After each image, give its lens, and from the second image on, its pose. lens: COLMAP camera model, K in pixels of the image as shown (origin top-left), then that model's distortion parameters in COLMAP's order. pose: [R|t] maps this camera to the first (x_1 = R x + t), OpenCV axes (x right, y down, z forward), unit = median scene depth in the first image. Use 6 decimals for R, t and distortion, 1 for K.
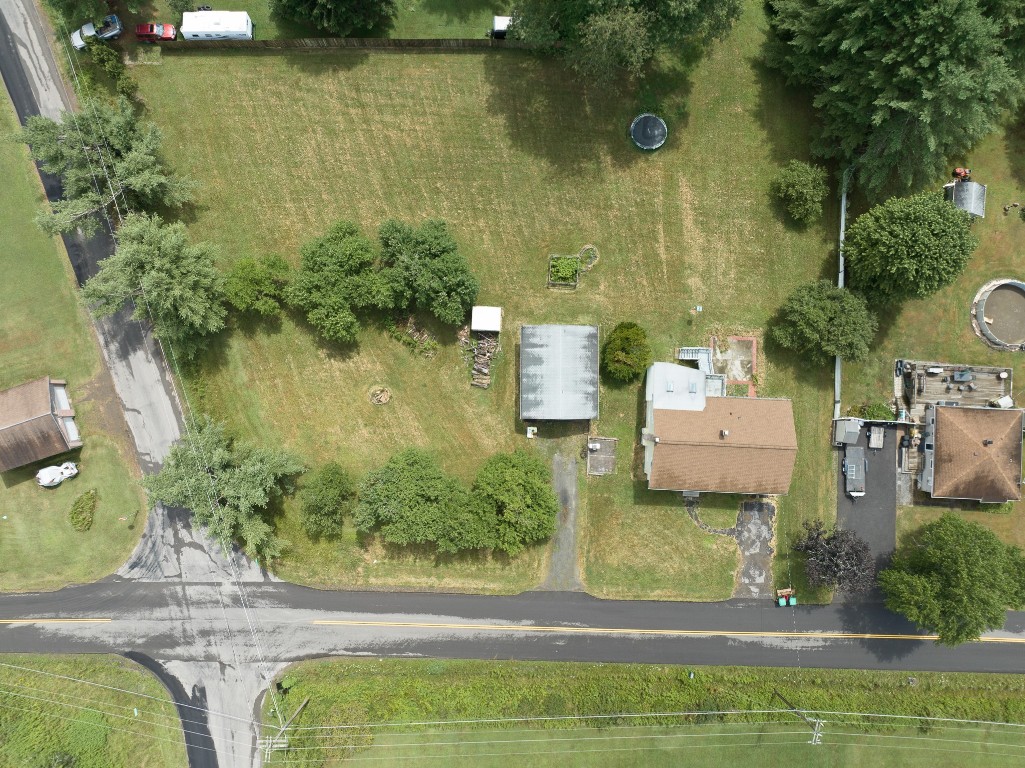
lens RADIAL K [[721.4, 0, 512.5], [0, 721.4, 384.0], [0, 0, 1]] dist [-0.029329, 0.011443]
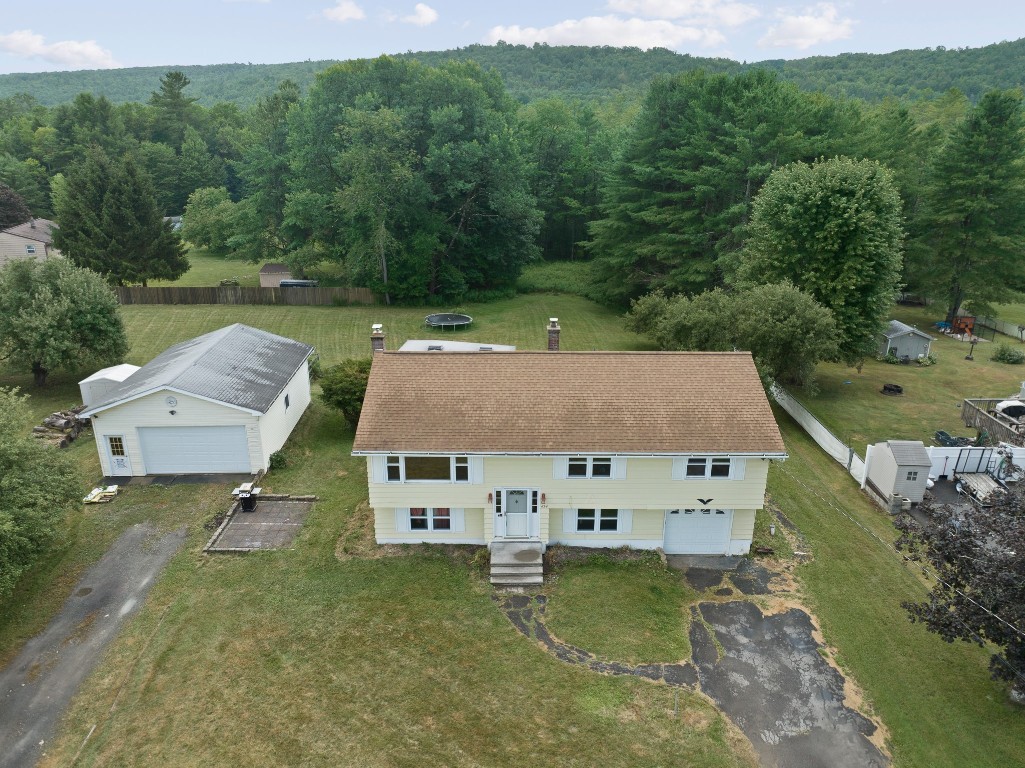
lens RADIAL K [[701.0, 0, 510.3], [0, 701.0, 366.9], [0, 0, 1]] dist [-0.006564, -0.001940]
pose [[0.998887, -0.014877, 0.044755, 0.230984], [0.047002, 0.392552, -0.918528, 0.394805], [-0.003903, 0.919609, 0.392814, 0.792535]]
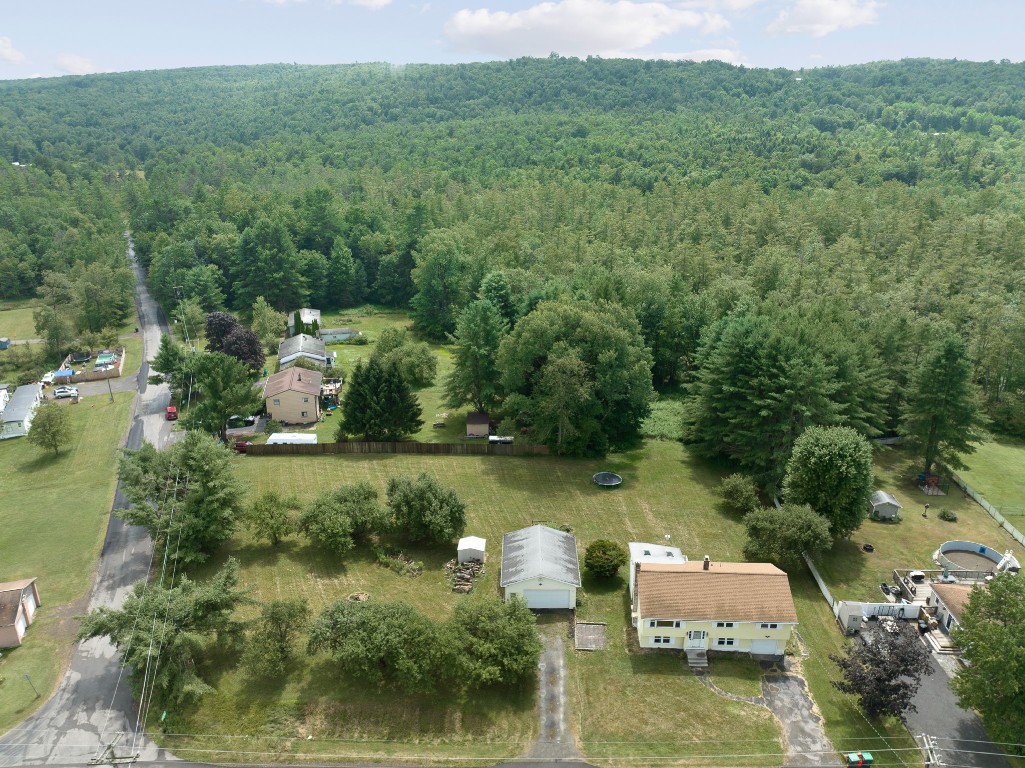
lens RADIAL K [[721.4, 0, 512.5], [0, 721.4, 384.0], [0, 0, 1]] dist [-0.029329, 0.011443]
pose [[0.999942, -0.004466, -0.009822, 0.036156], [-0.007098, 0.413357, -0.910542, 0.791905], [0.008127, 0.910558, 0.413301, 0.339563]]
